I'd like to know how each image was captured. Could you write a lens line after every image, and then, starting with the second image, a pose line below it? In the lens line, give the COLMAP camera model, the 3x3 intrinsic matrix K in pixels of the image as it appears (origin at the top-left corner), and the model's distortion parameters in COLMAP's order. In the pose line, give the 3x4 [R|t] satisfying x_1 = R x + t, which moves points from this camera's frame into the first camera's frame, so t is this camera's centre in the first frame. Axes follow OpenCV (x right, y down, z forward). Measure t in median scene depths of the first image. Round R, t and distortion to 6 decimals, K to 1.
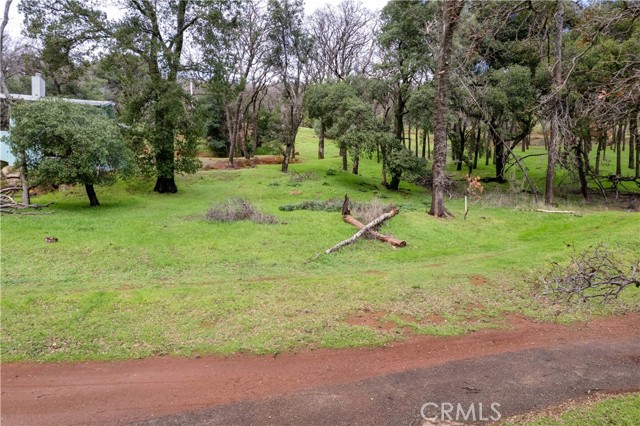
lens RADIAL K [[411.1, 0, 320.4], [0, 411.1, 213.2], [0, 0, 1]] dist [-0.068545, 0.061881]
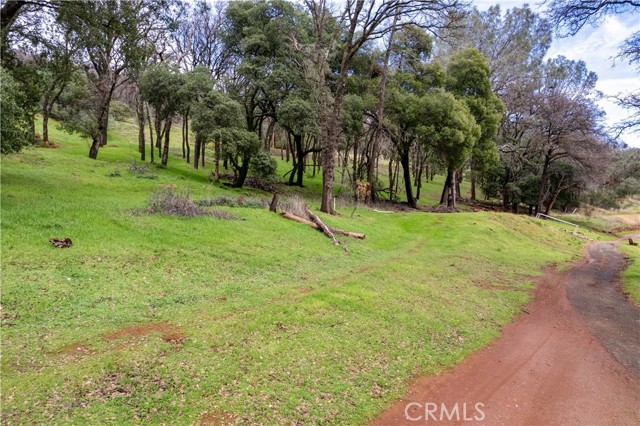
lens RADIAL K [[411.1, 0, 320.5], [0, 411.1, 214.7], [0, 0, 1]] dist [-0.068545, 0.061881]
pose [[0.720860, 0.008965, 0.693022, -0.716856], [-0.014051, 0.999900, 0.001681, 0.010741], [-0.692938, -0.010949, 0.720914, 0.225577]]
